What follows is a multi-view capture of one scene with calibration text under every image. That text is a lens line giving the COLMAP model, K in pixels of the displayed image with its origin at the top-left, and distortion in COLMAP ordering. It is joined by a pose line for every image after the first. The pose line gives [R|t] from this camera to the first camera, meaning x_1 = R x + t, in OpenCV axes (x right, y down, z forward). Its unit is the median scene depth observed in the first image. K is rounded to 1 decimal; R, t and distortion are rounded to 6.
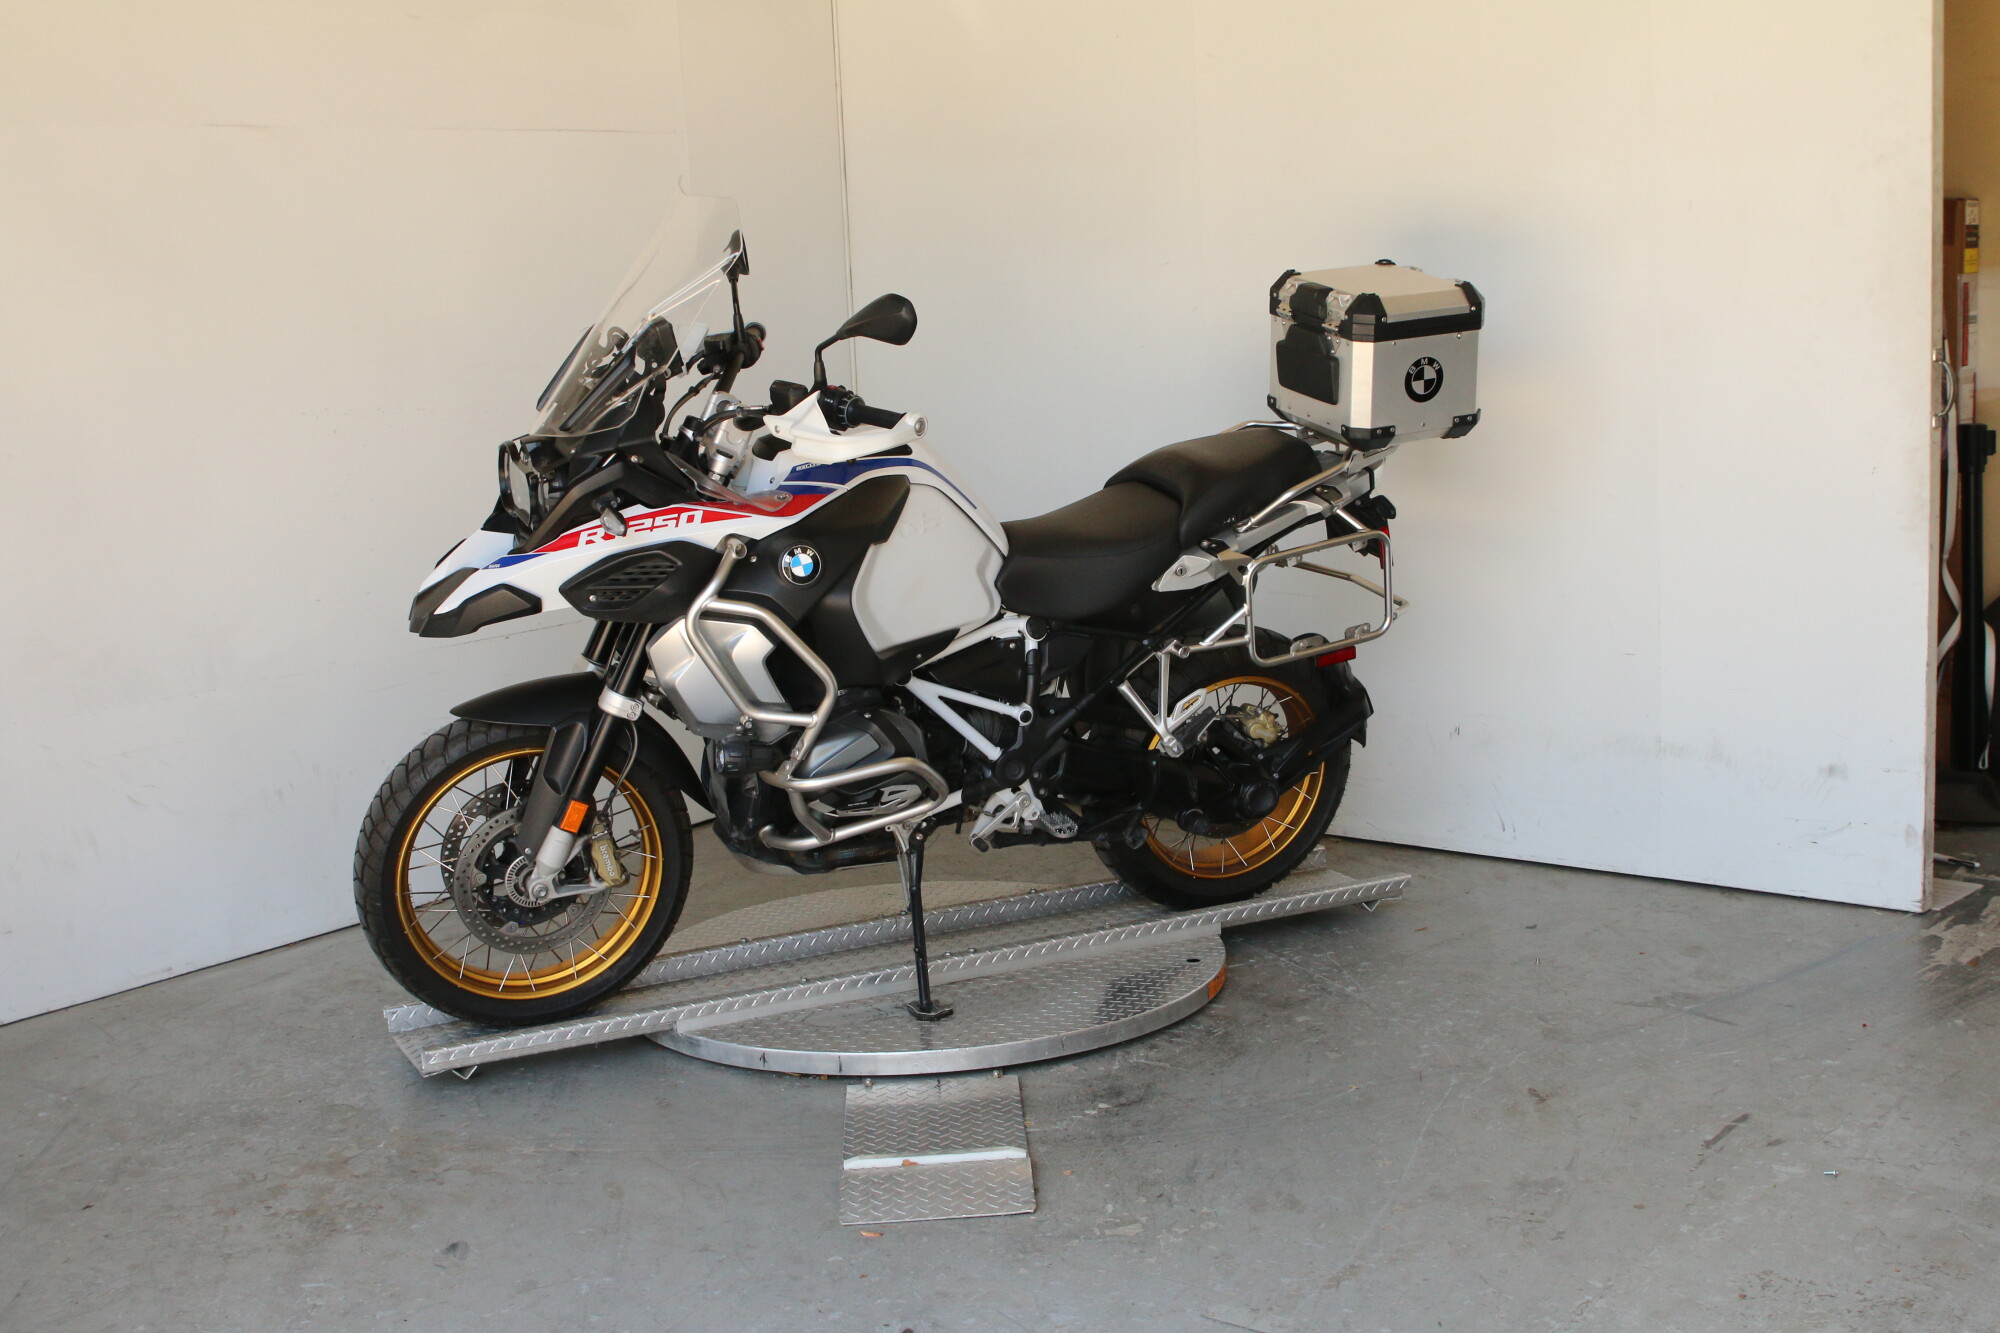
lens RADIAL K [[2421.1, 0, 1012.6], [0, 2421.1, 663.7], [0, 0, 1]] dist [-0.073076, 0.000000]
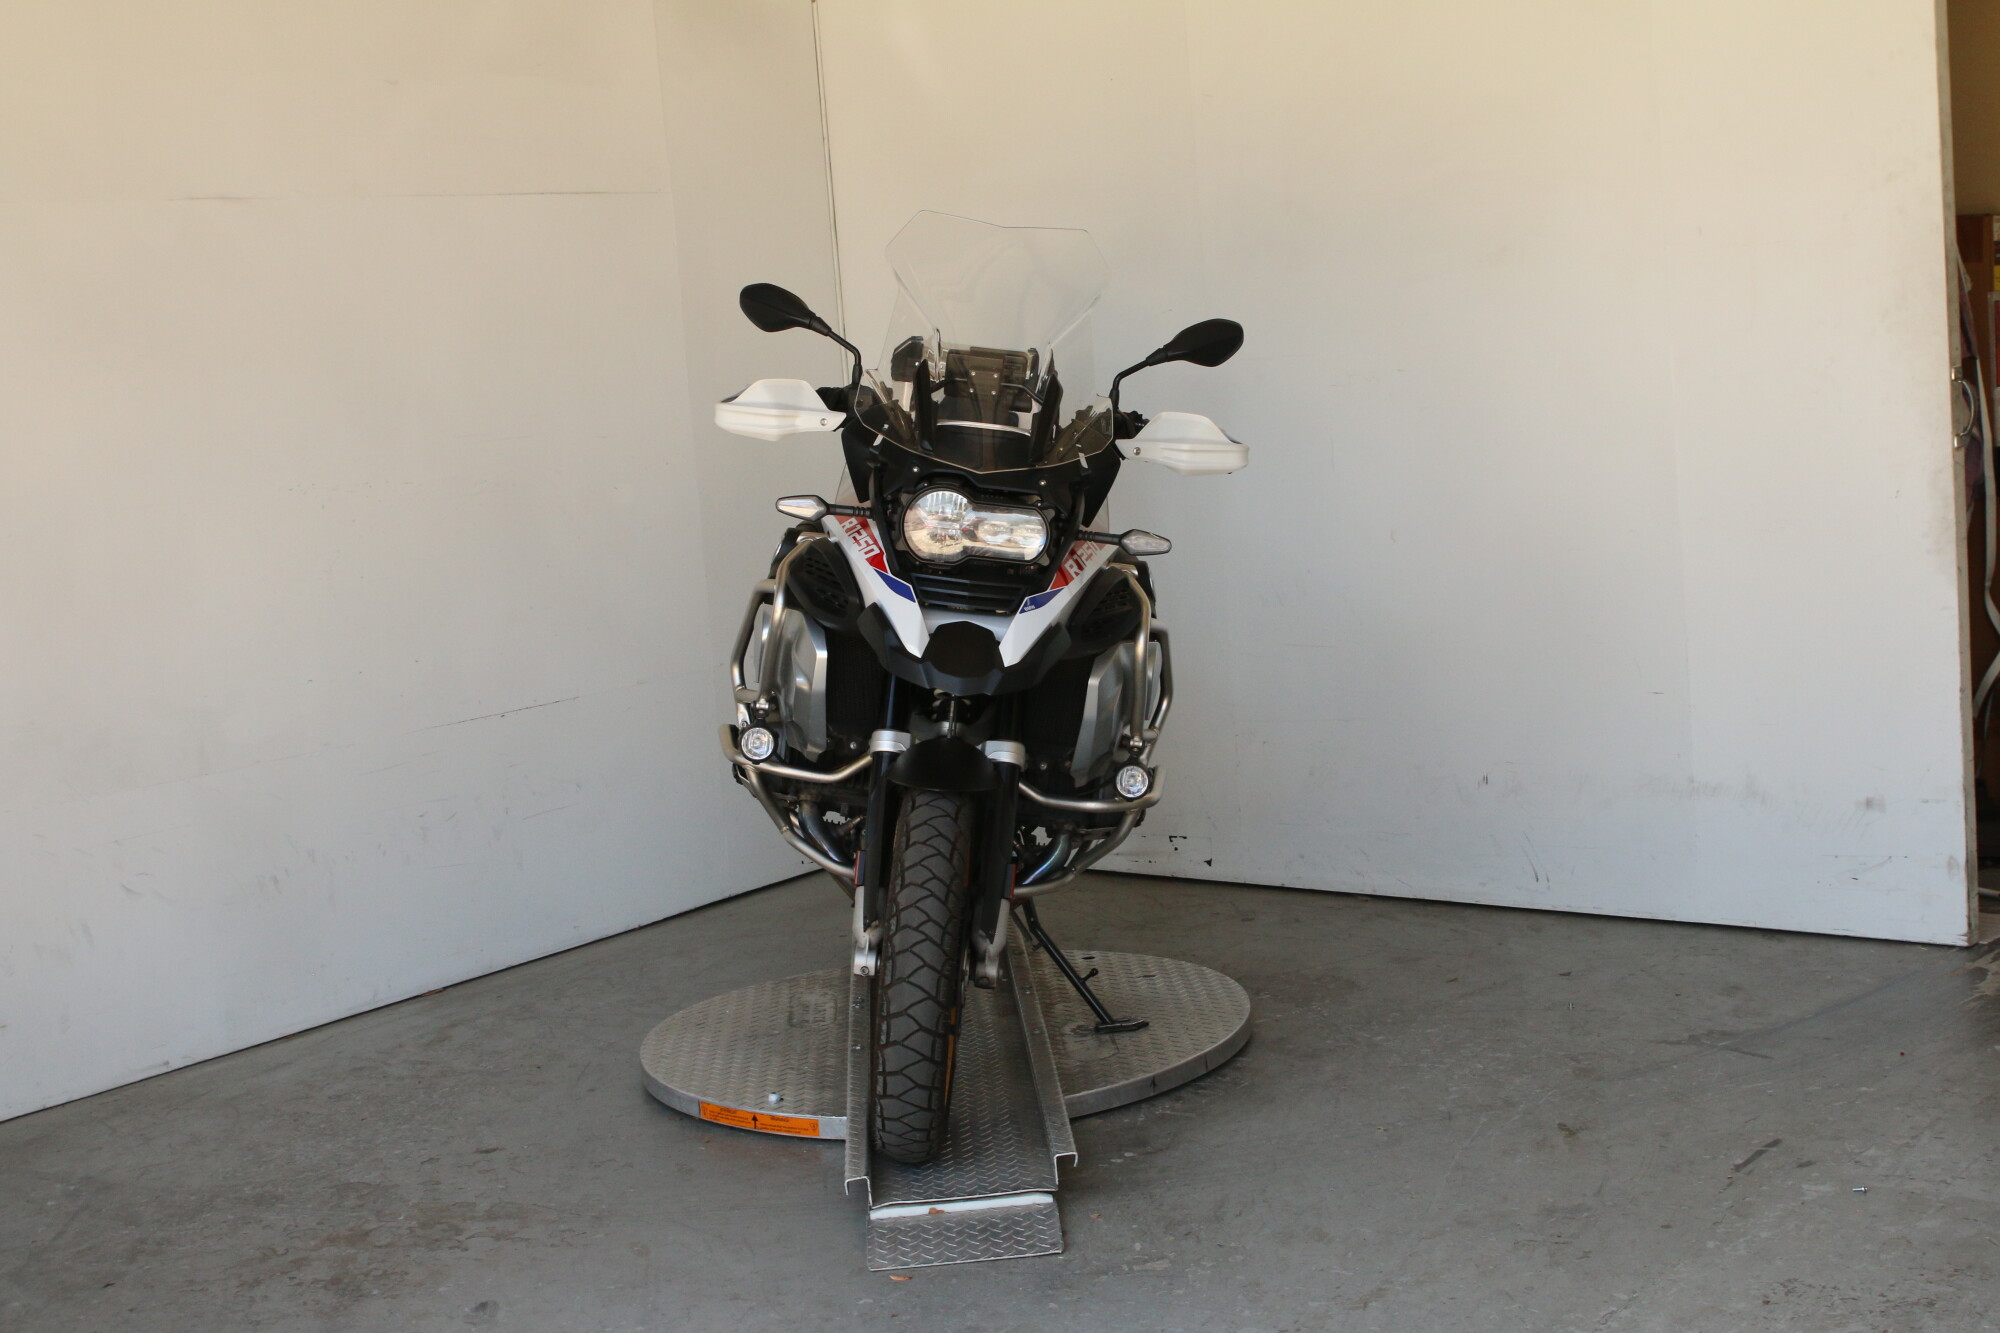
lens RADIAL K [[2671.3, 0, 1013.6], [0, 2671.3, 658.6], [0, 0, 1]] dist [-0.045501, 0.000000]
pose [[0.999491, -0.031666, -0.003783, 0.000634], [0.031495, 0.998744, -0.038963, 0.021408], [0.005012, 0.038824, 0.999233, -0.103651]]
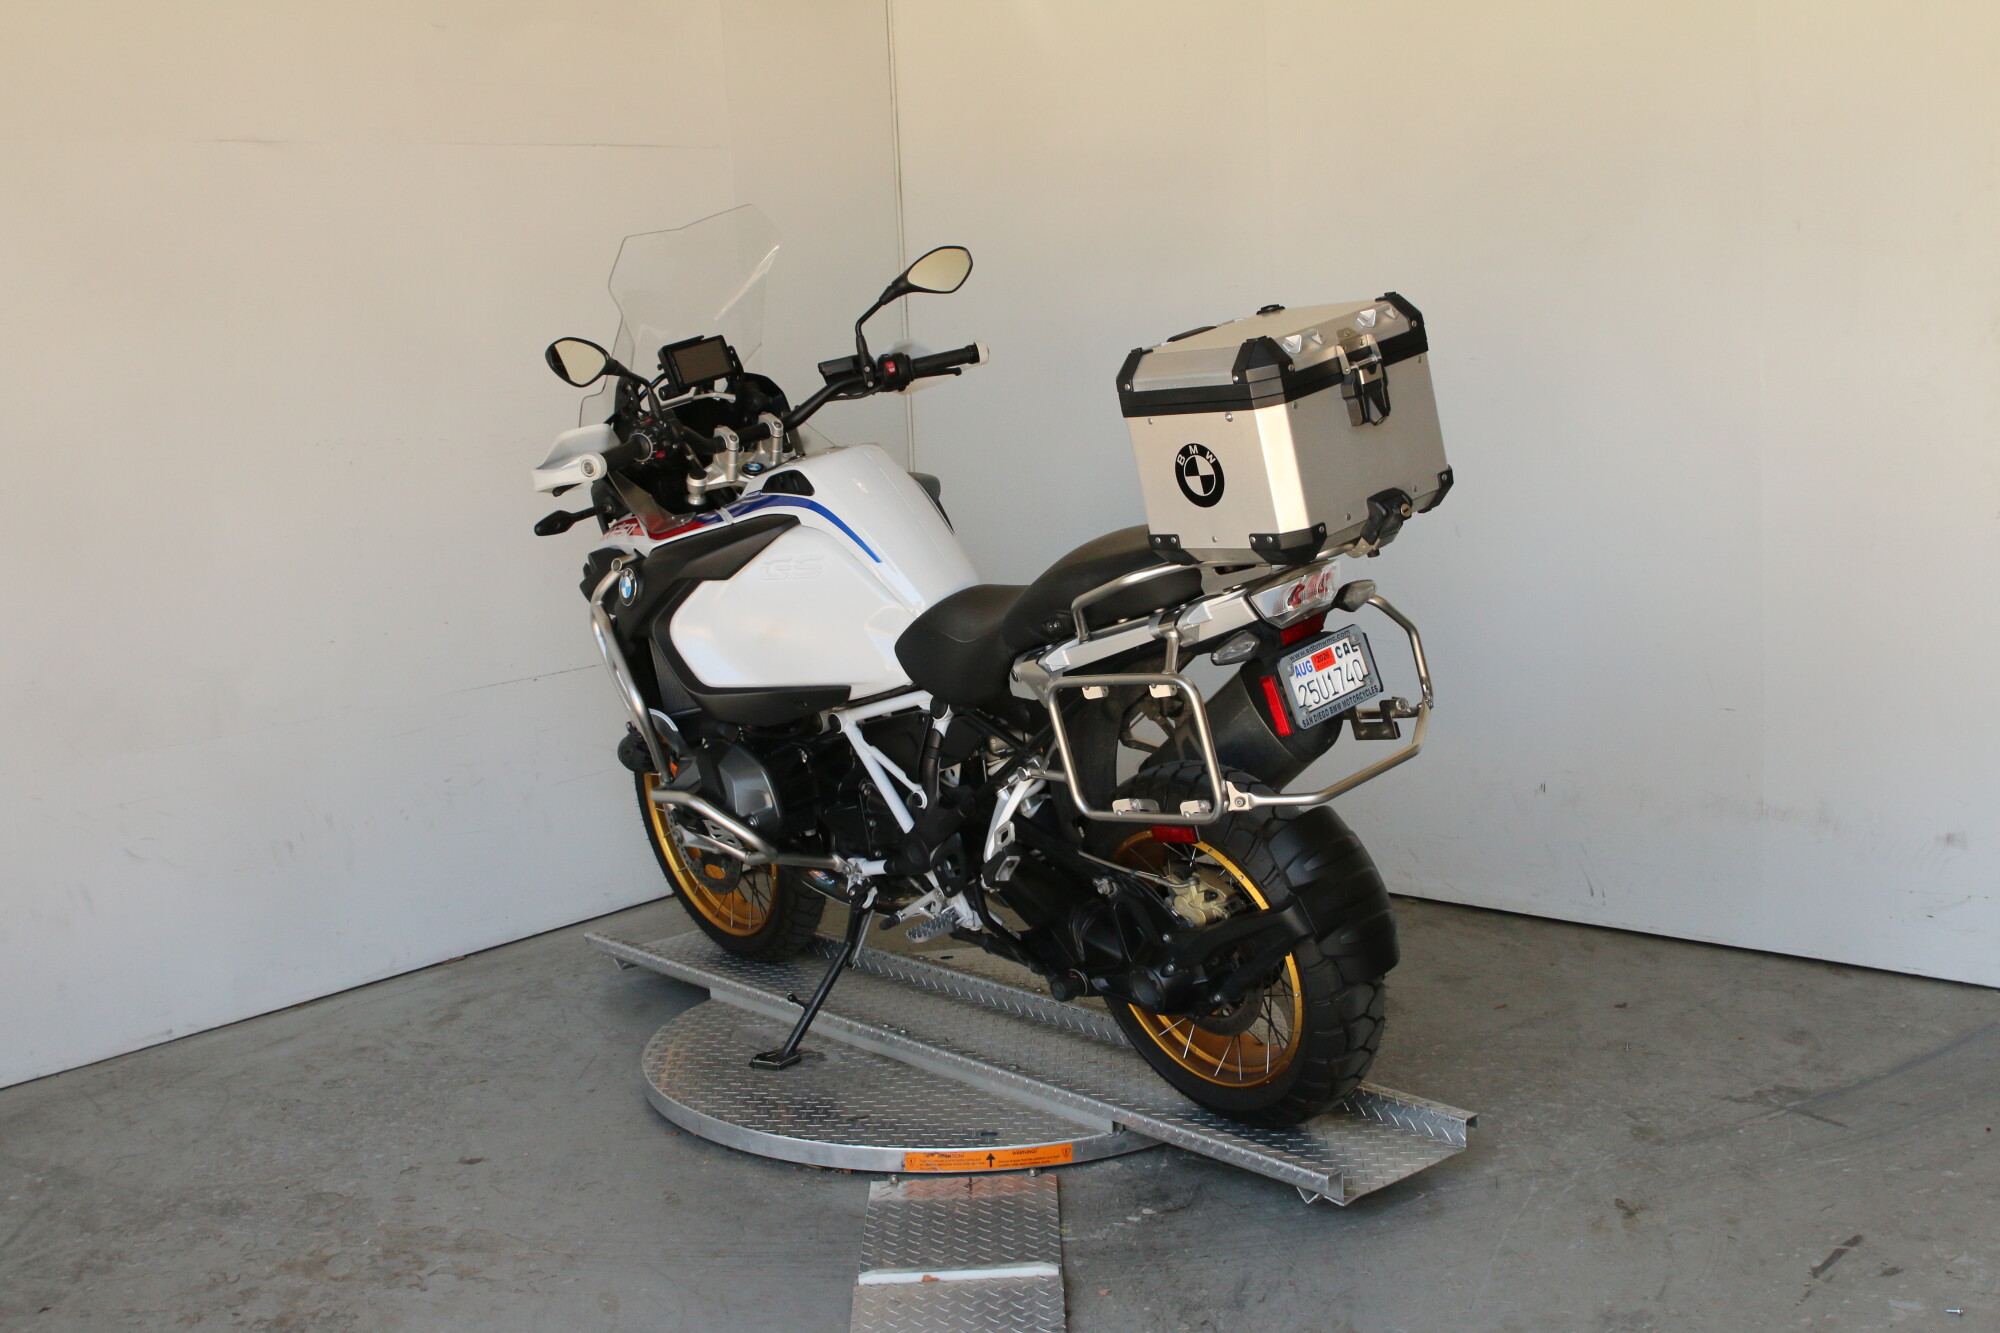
lens RADIAL K [[2421.1, 0, 1008.0], [0, 2421.1, 672.0], [0, 0, 1]] dist [-0.073076, 0.000000]
pose [[0.999232, 0.007078, -0.038541, 0.018880], [-0.007164, 0.999972, -0.002095, -0.019415], [0.038525, 0.002369, 0.999255, 0.086224]]
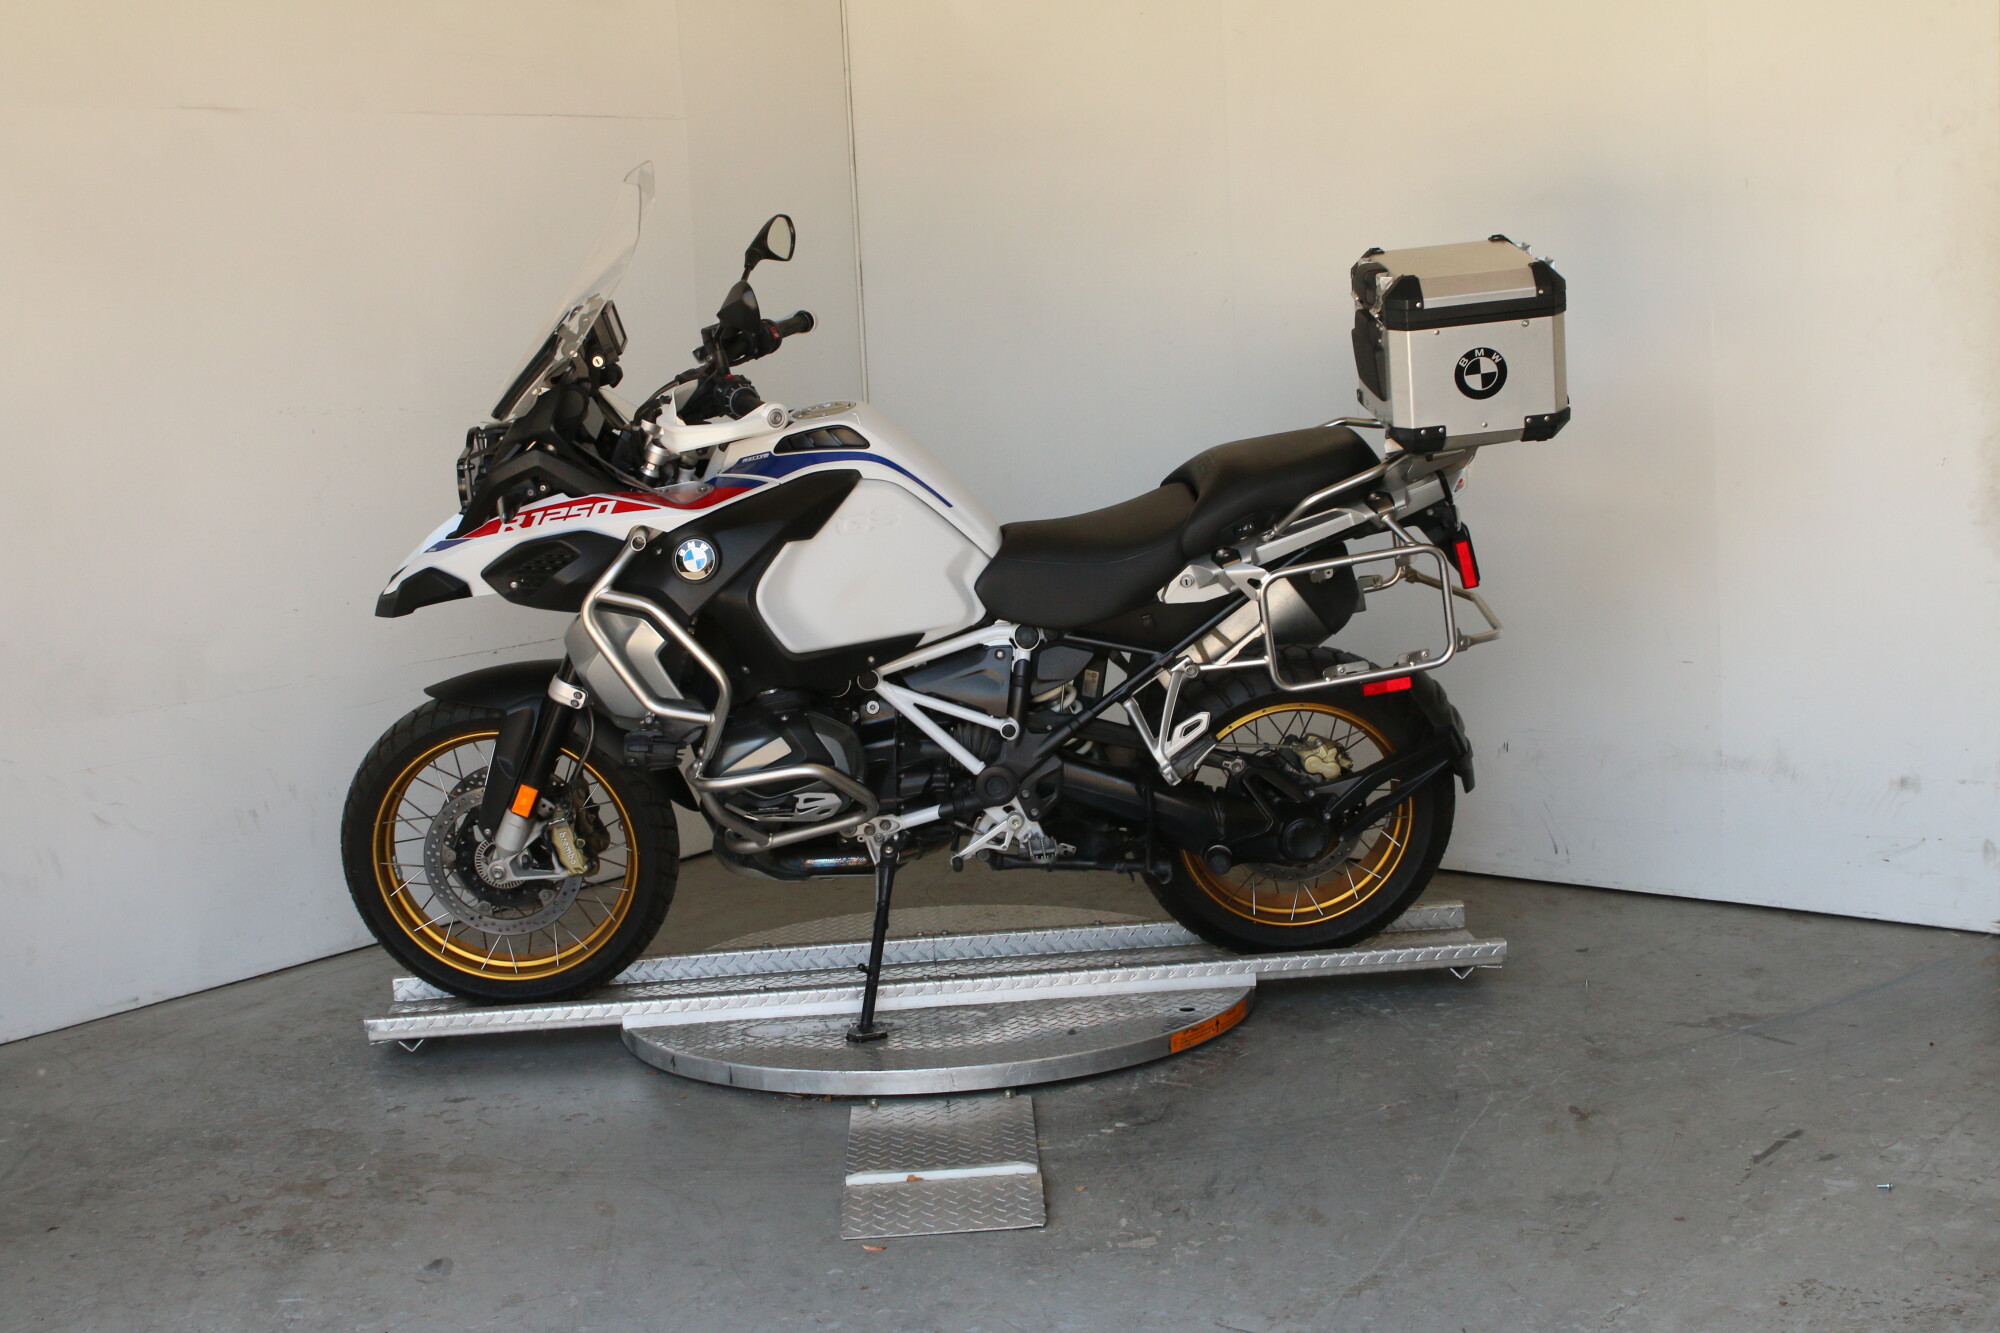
lens RADIAL K [[2664.7, 0, 1010.0], [0, 2664.7, 665.7], [0, 0, 1]] dist [-0.045278, 0.000000]
pose [[0.999872, -0.003282, -0.015665, 0.011412], [0.002949, 0.999769, -0.021269, 0.025215], [0.015732, 0.021220, 0.999651, -0.051707]]
